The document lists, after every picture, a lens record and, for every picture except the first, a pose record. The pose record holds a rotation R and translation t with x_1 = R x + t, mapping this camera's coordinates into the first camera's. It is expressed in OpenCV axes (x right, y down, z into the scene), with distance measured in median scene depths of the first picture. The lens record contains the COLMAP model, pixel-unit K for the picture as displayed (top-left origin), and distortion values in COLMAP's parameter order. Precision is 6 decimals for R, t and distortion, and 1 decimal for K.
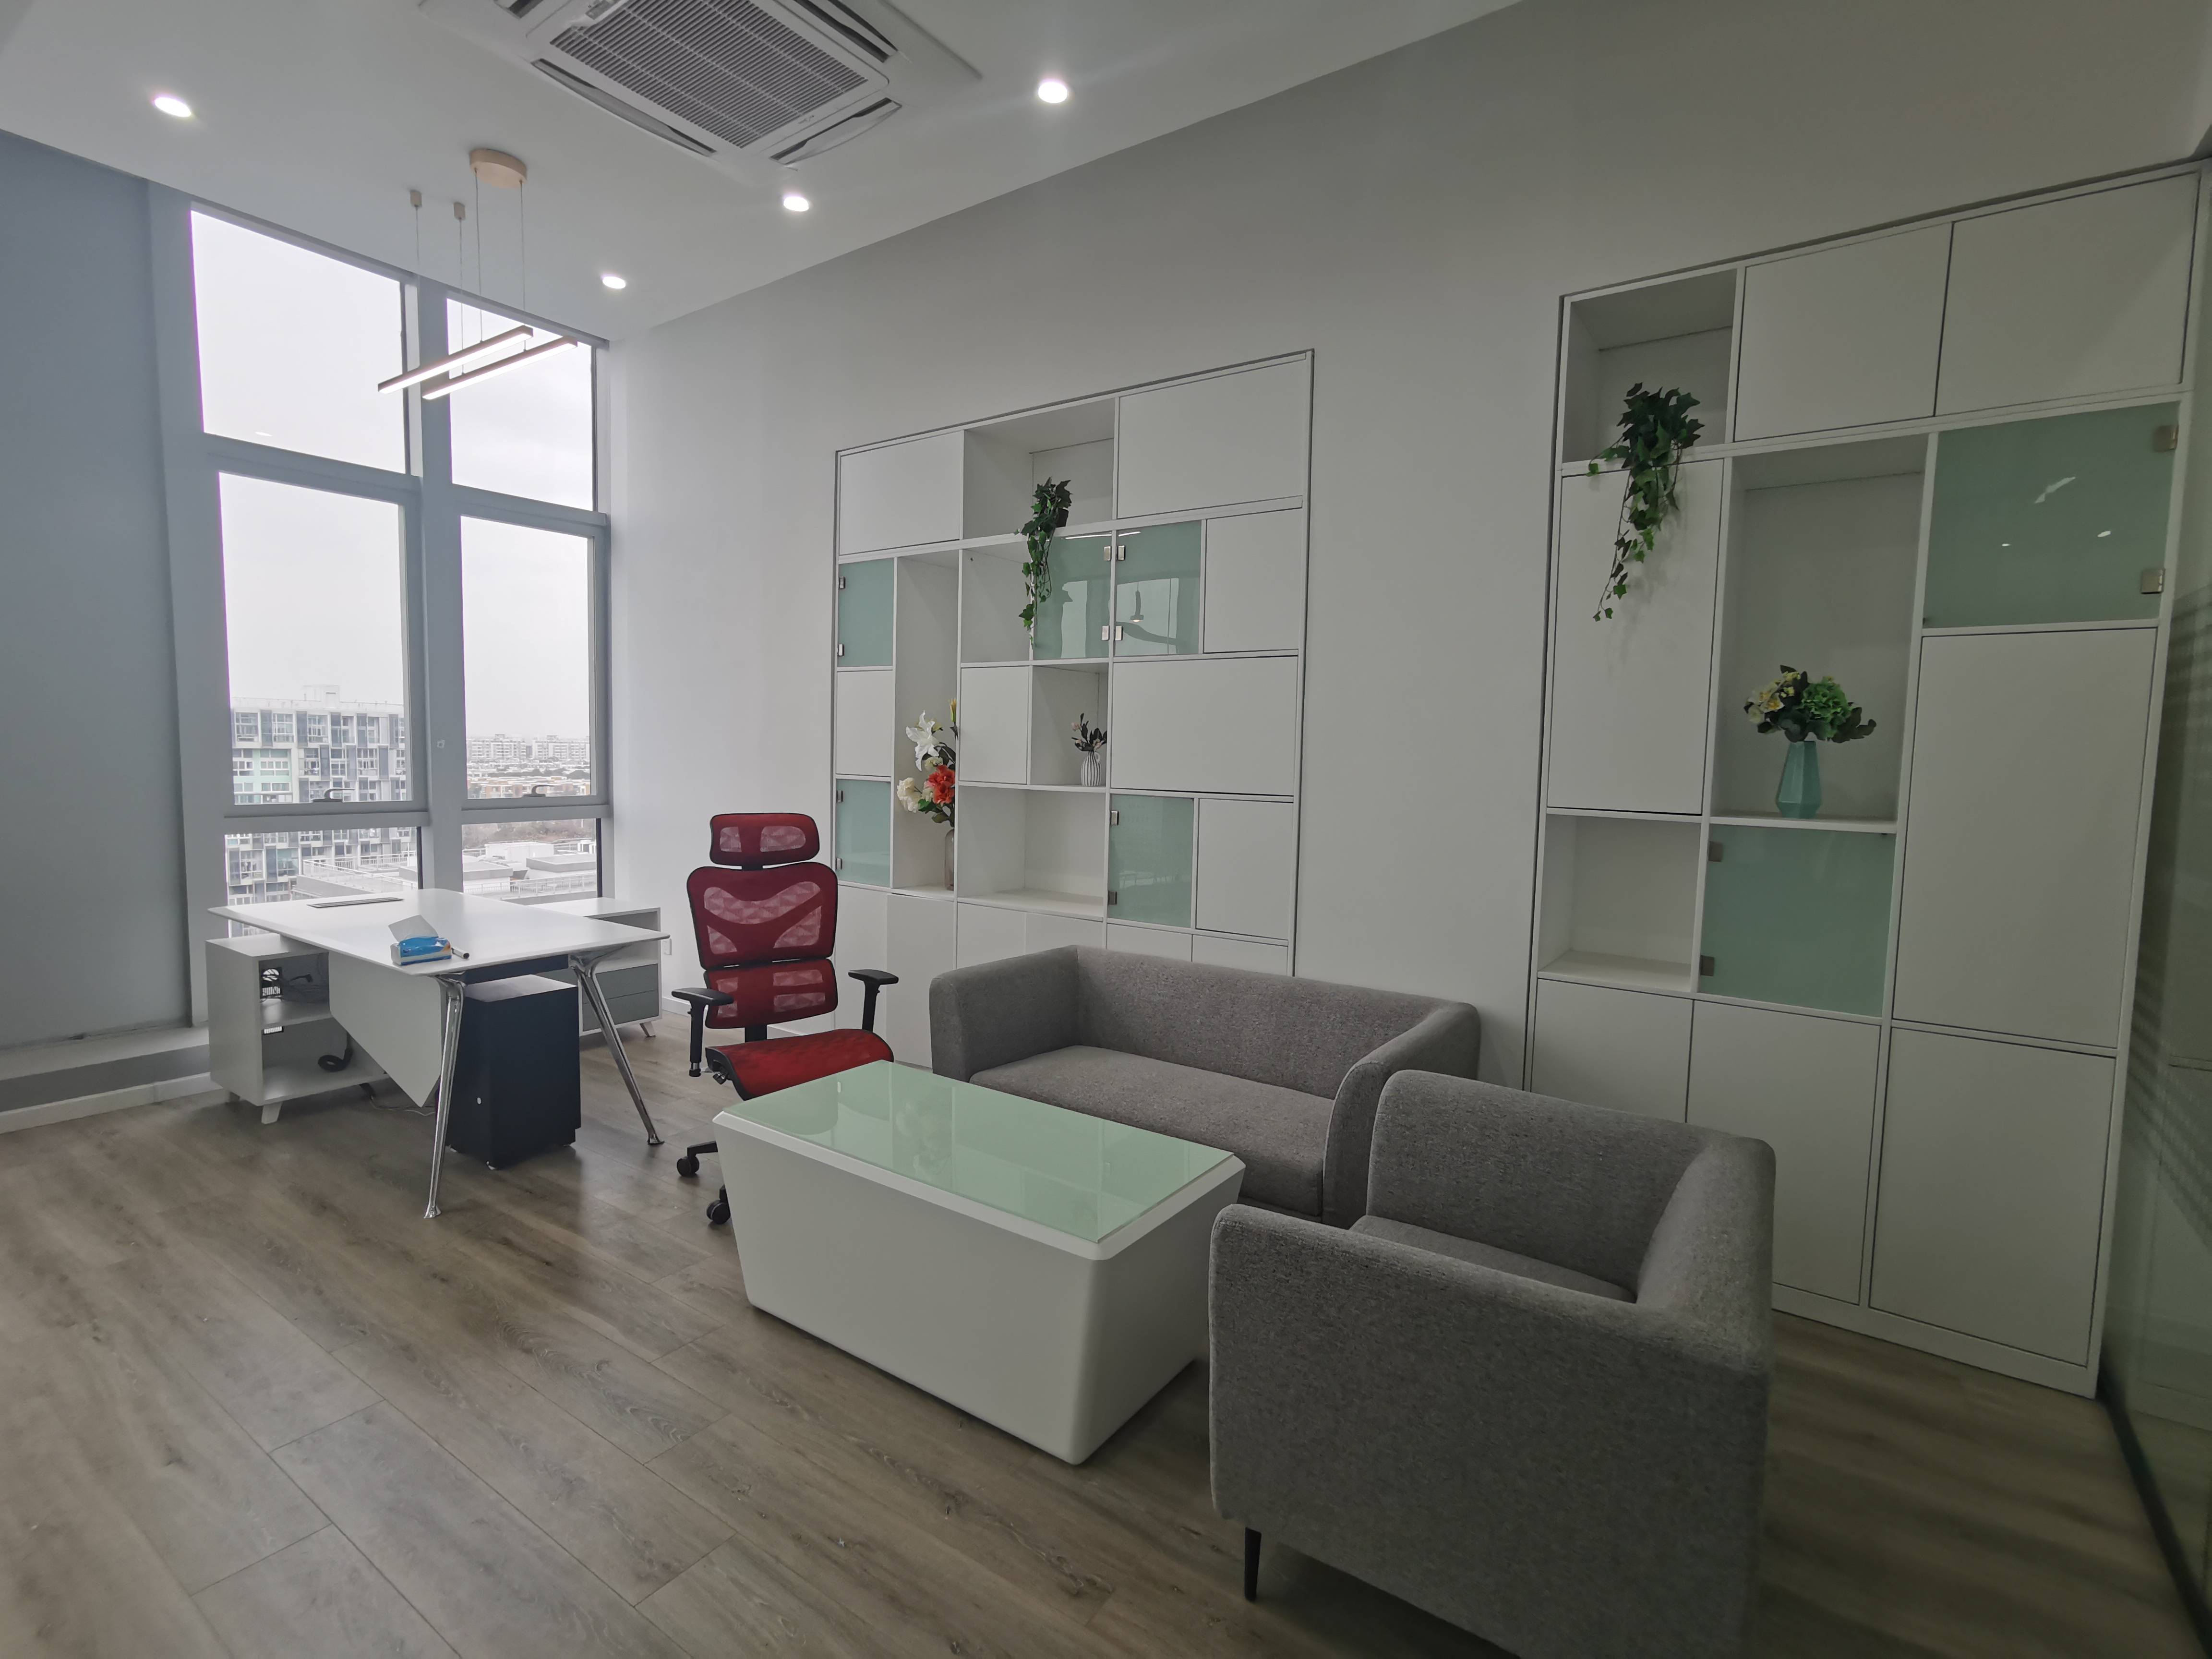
lens RADIAL K [[1055.9, 0, 1104.1], [0, 1055.9, 819.2], [0, 0, 1]] dist [-0.032571, 0.031711]
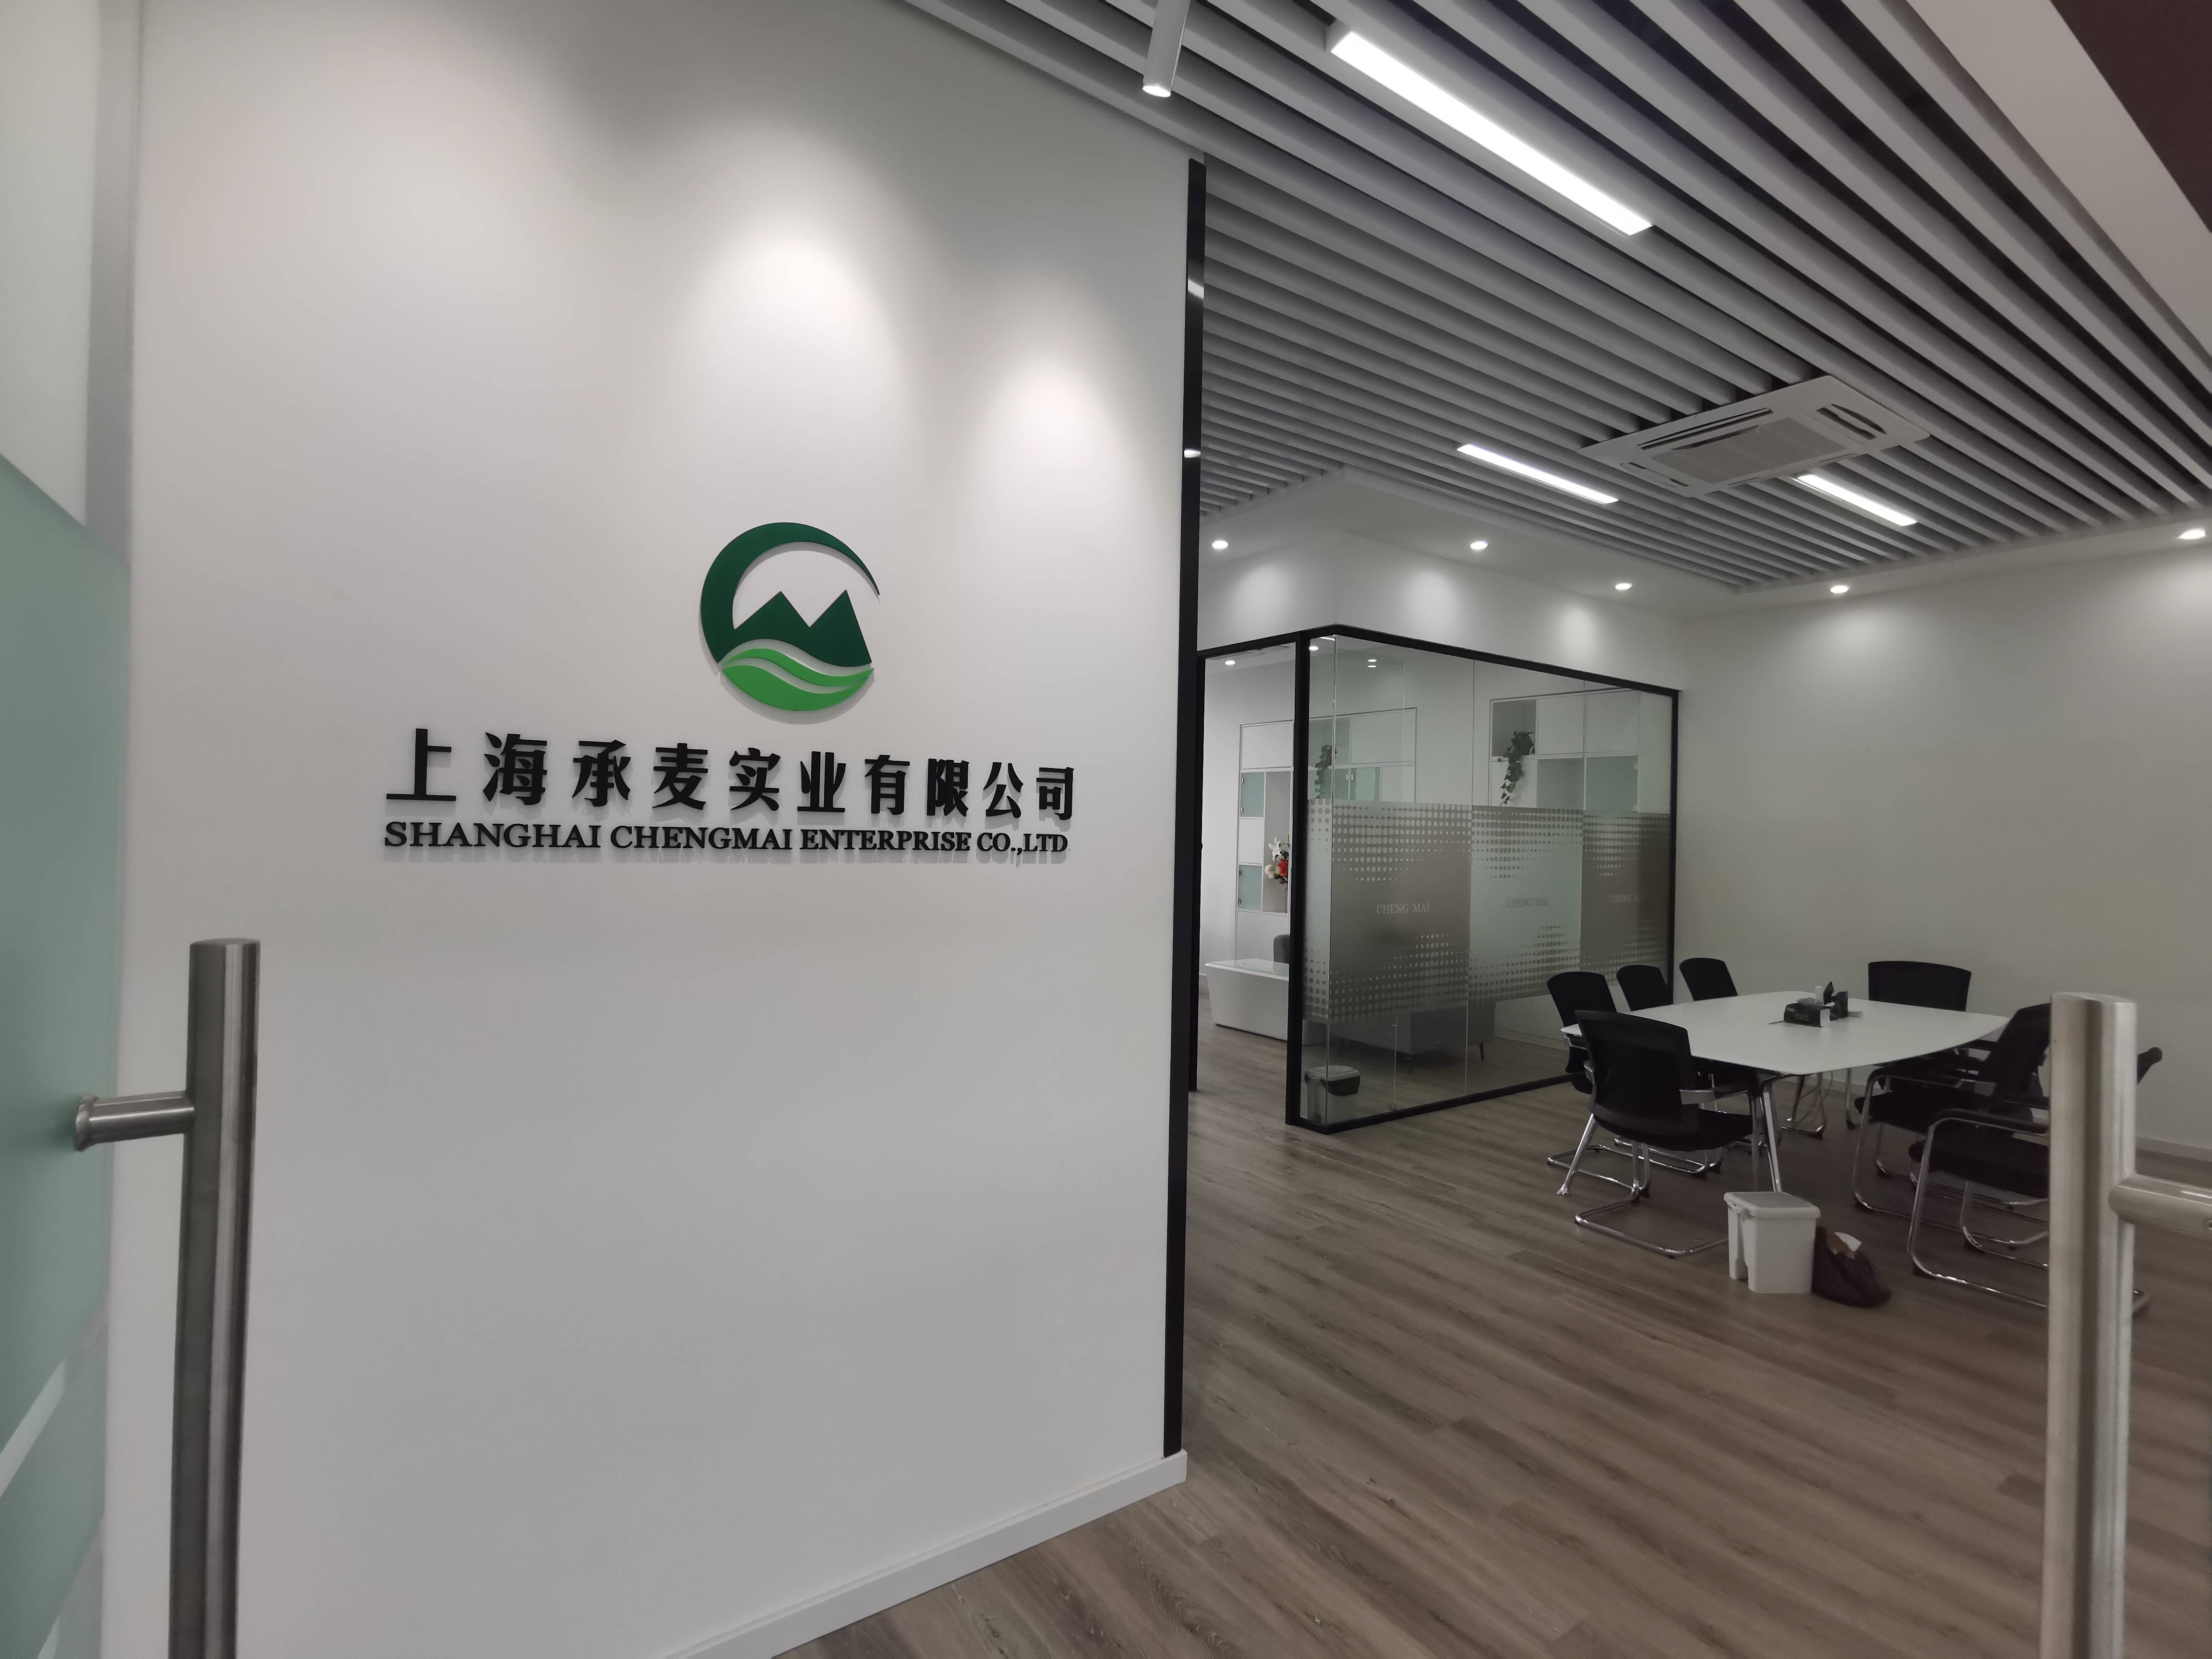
lens RADIAL K [[1055.9, 0, 1104.1], [0, 1055.9, 819.2], [0, 0, 1]] dist [-0.032571, 0.031711]
pose [[0.938993, -0.004026, -0.343912, 0.337444], [-0.026579, 0.996092, -0.084228, 0.082167], [0.342907, 0.088230, 0.935217, -1.625232]]
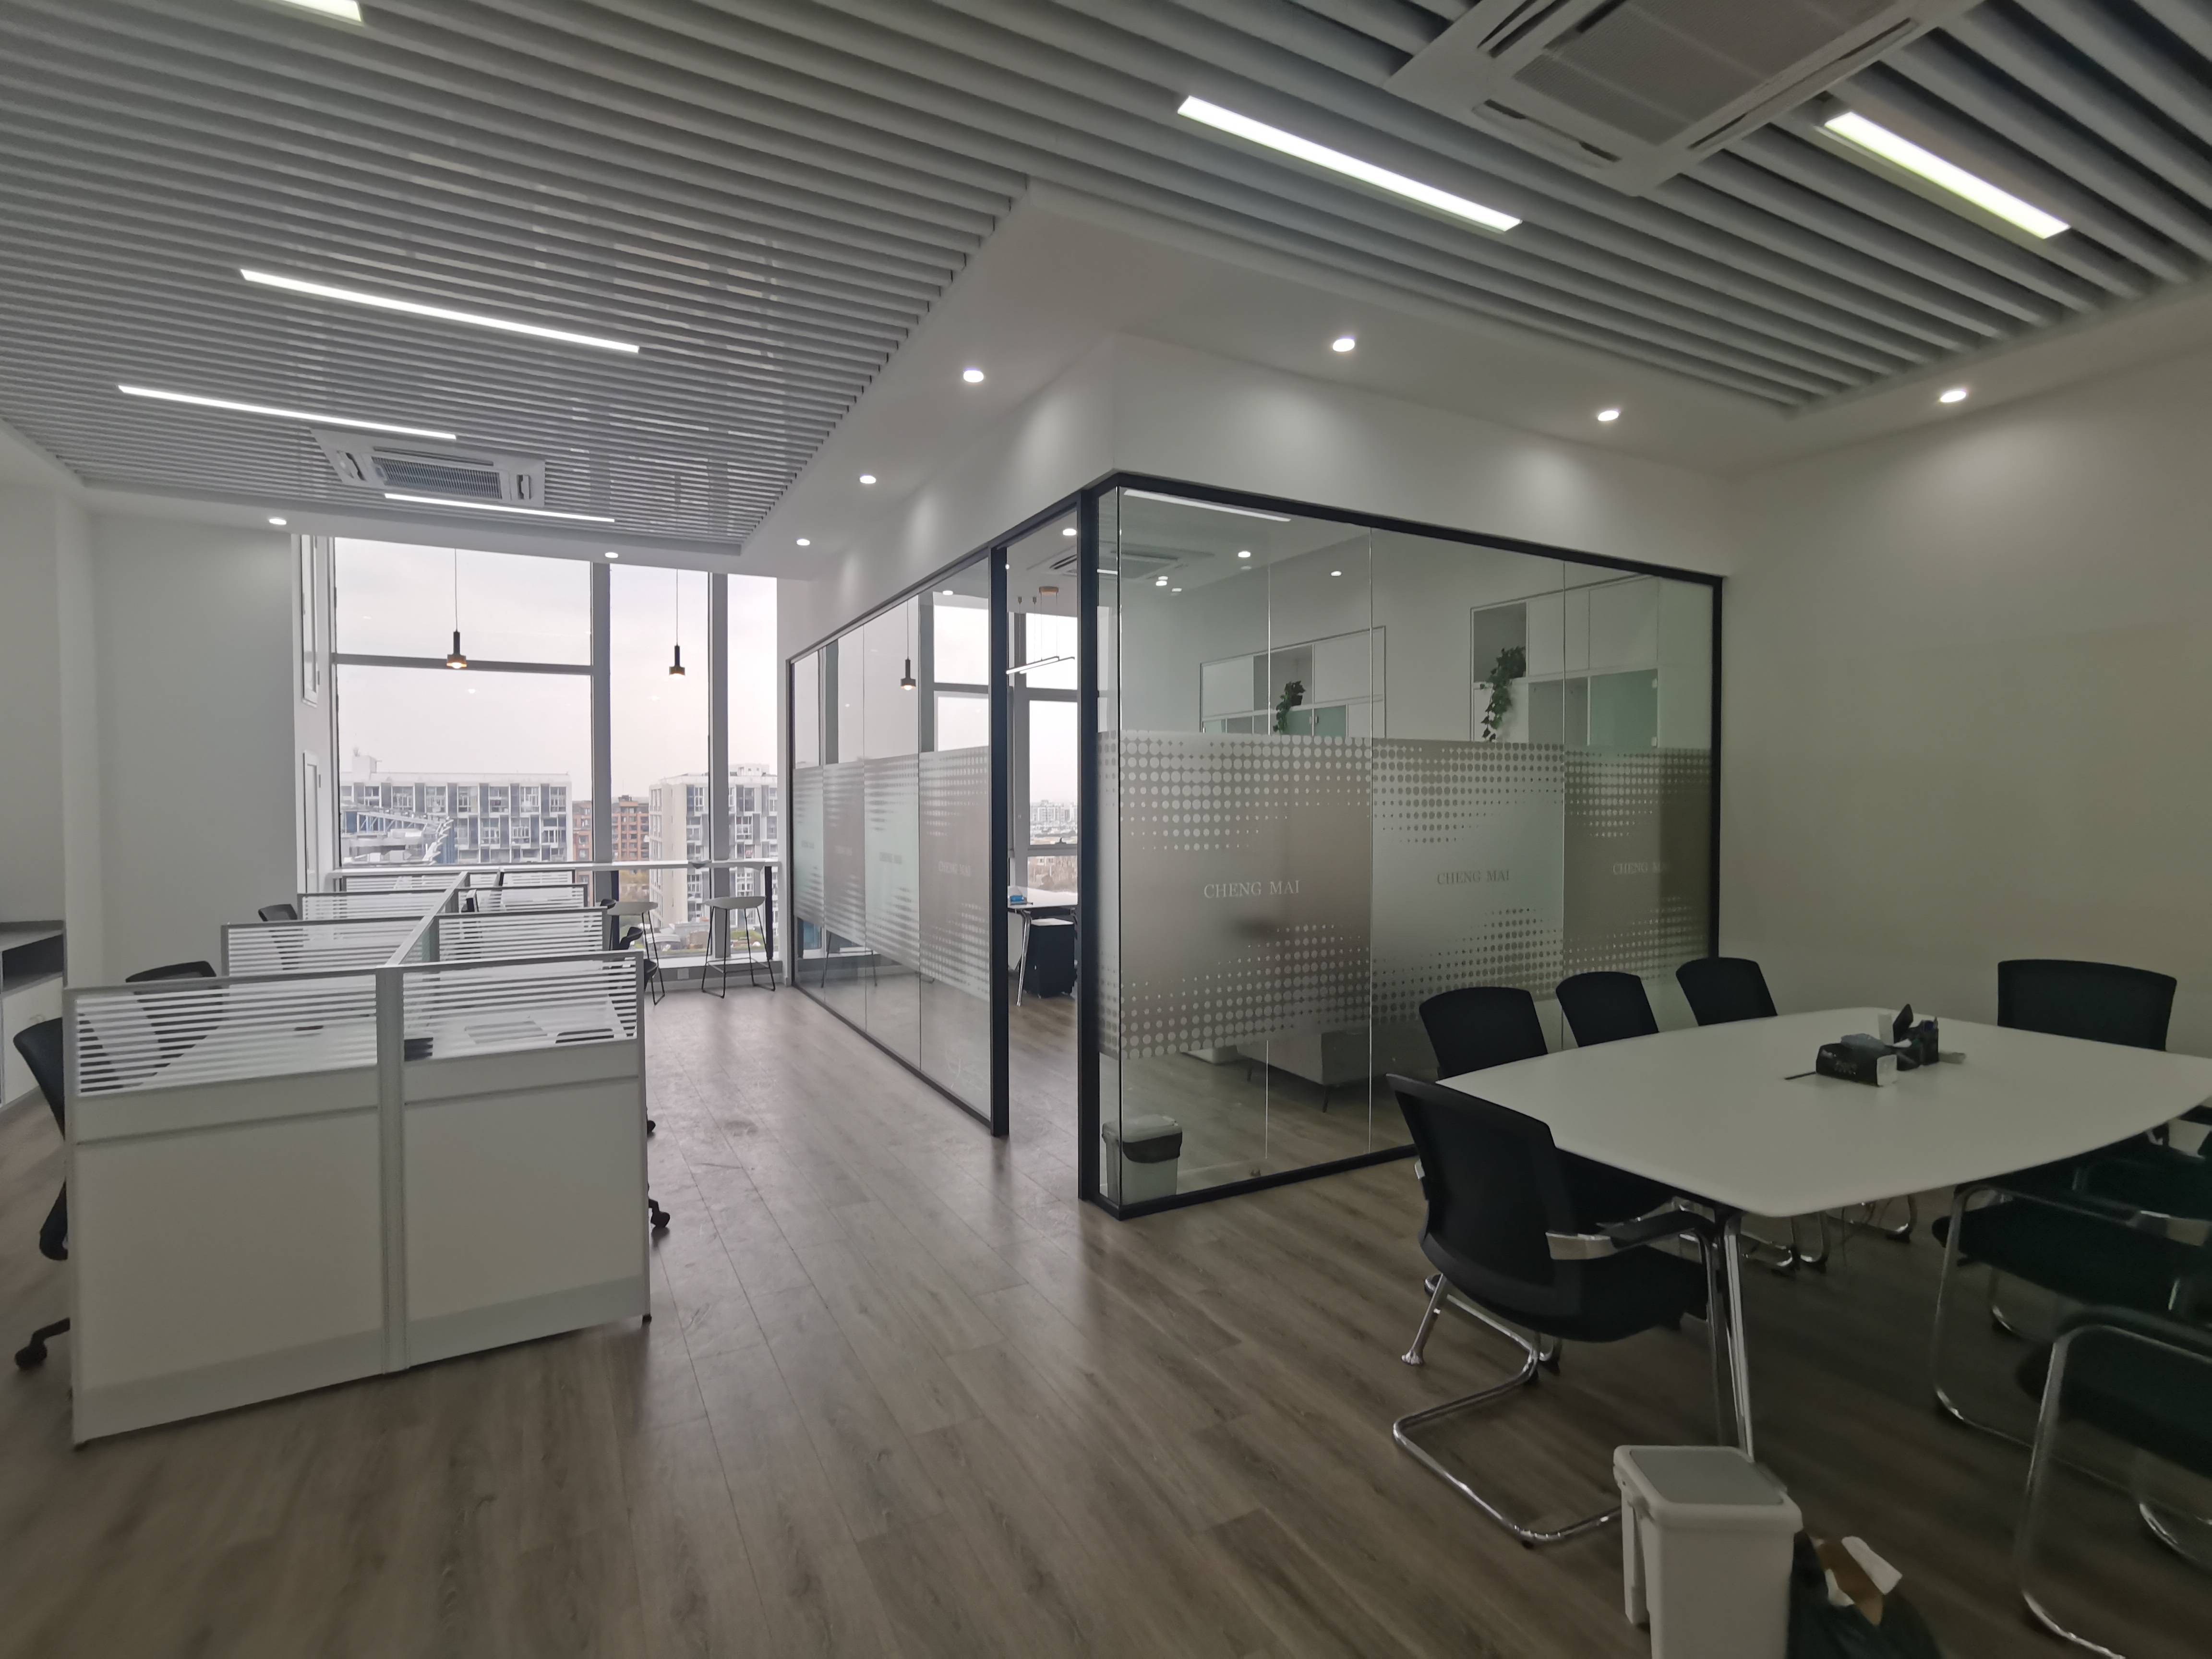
lens RADIAL K [[1055.9, 0, 1104.1], [0, 1055.9, 819.2], [0, 0, 1]] dist [-0.032571, 0.031711]
pose [[0.894101, -0.012930, -0.447678, 0.570902], [-0.013573, 0.998342, -0.055943, 0.061123], [0.447659, 0.056094, 0.892443, -1.011065]]
